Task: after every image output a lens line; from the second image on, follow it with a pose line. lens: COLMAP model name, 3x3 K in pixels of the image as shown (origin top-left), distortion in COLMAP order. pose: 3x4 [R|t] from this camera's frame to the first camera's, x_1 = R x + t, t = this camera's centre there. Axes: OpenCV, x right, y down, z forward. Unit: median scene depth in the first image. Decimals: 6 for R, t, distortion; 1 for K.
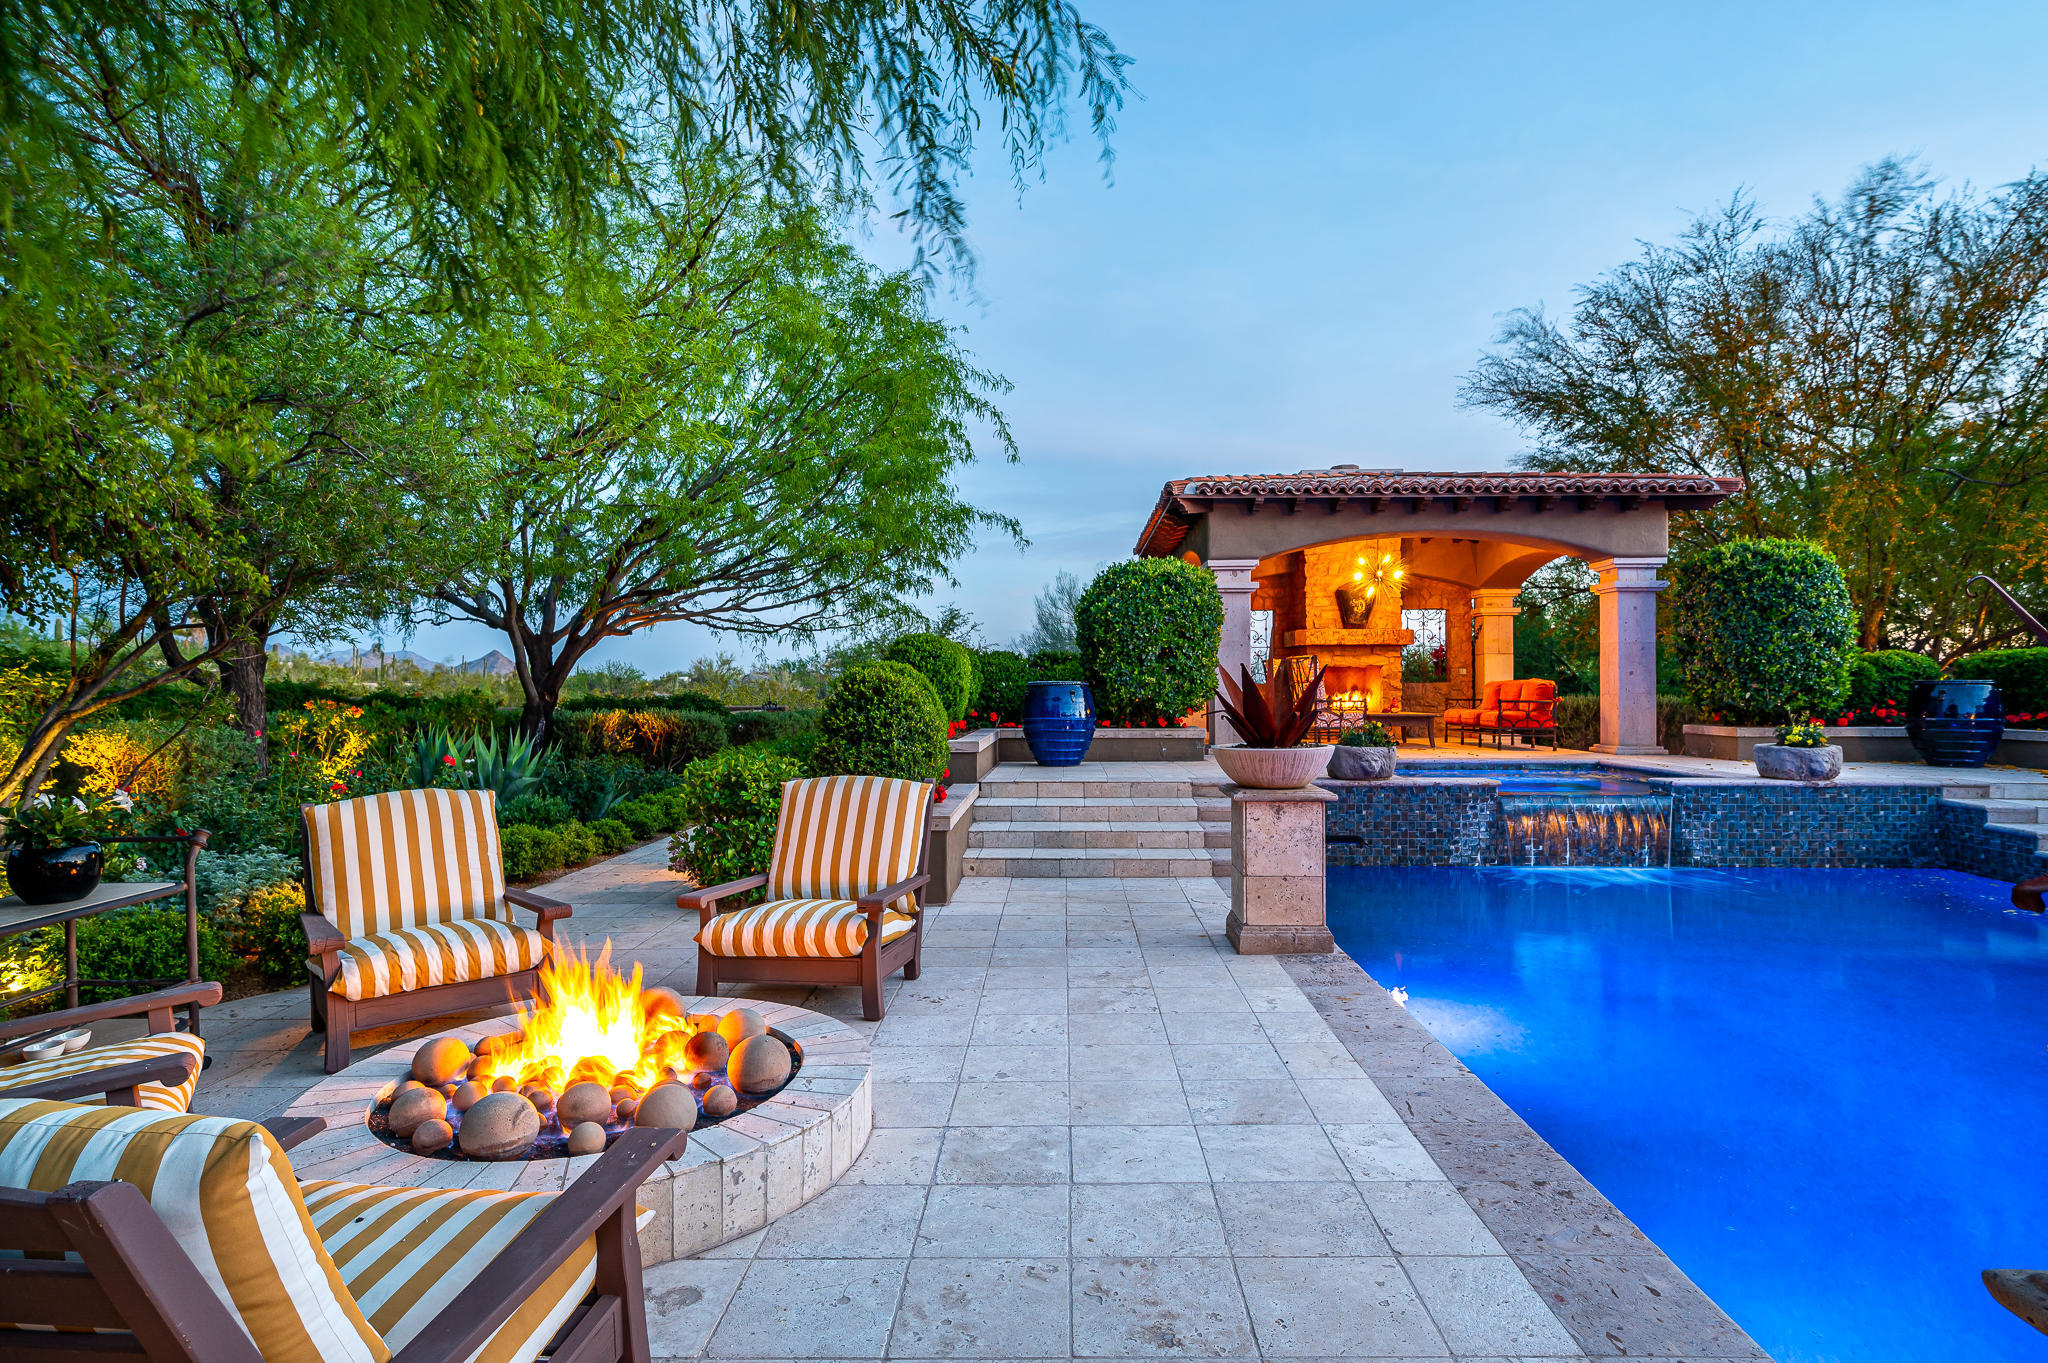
lens RADIAL K [[1075.8, 0, 1013.6], [0, 1075.8, 687.3], [0, 0, 1]] dist [-0.001410, 0.001697]
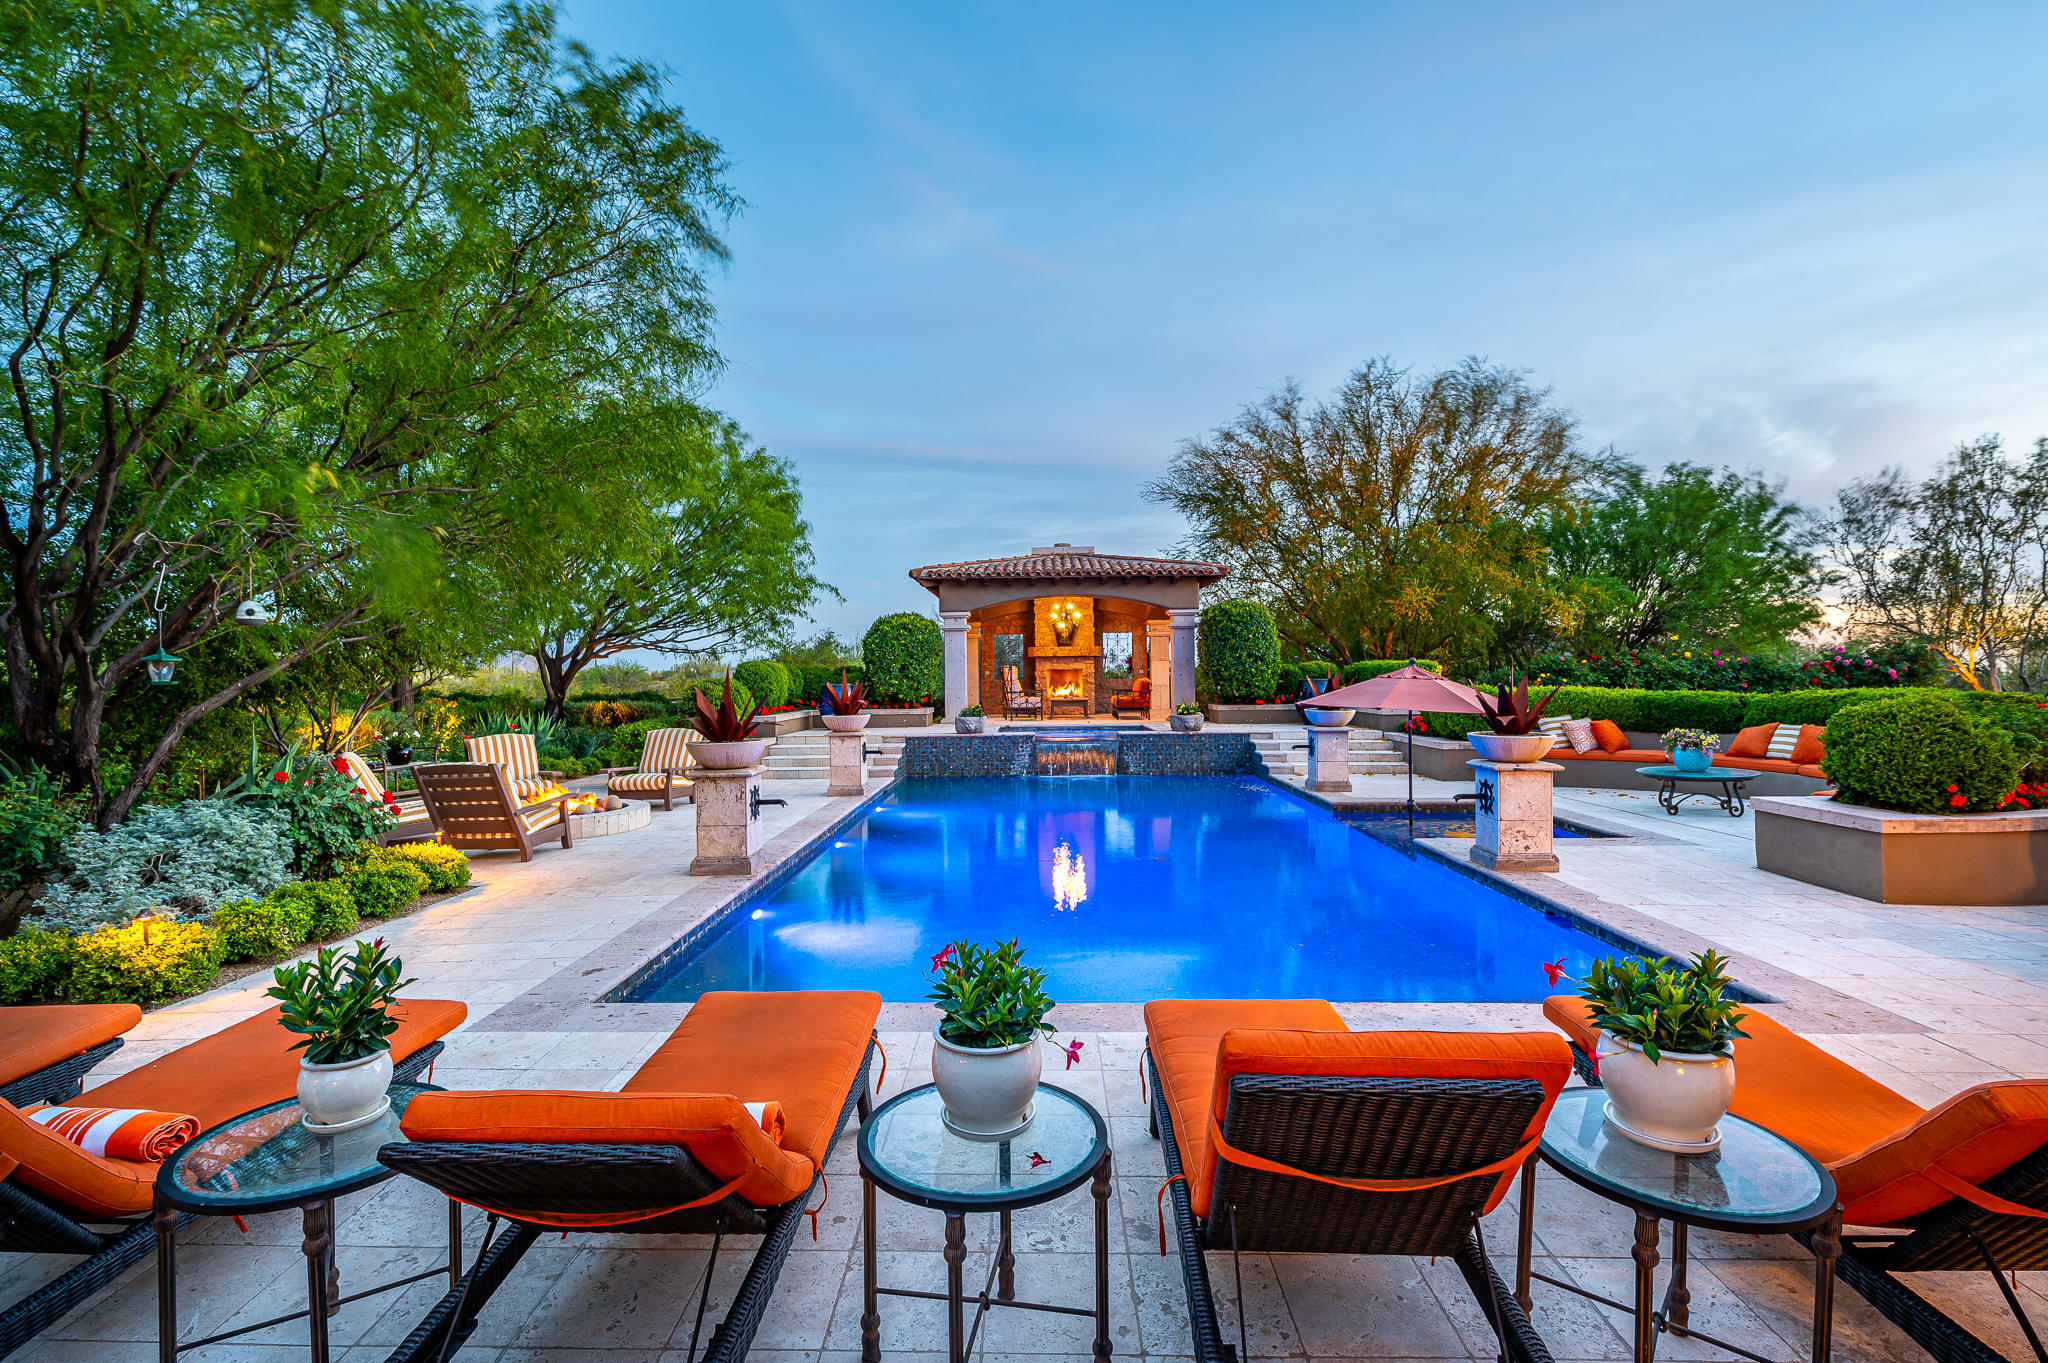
lens RADIAL K [[992.2, 0, 1007.1], [0, 992.2, 691.4], [0, 0, 1]] dist [0.016490, -0.000167]
pose [[0.999947, -0.009059, 0.004932, 0.285988], [0.008970, 0.999801, 0.017811, -0.018192], [-0.005093, -0.017766, 0.999829, -0.621134]]
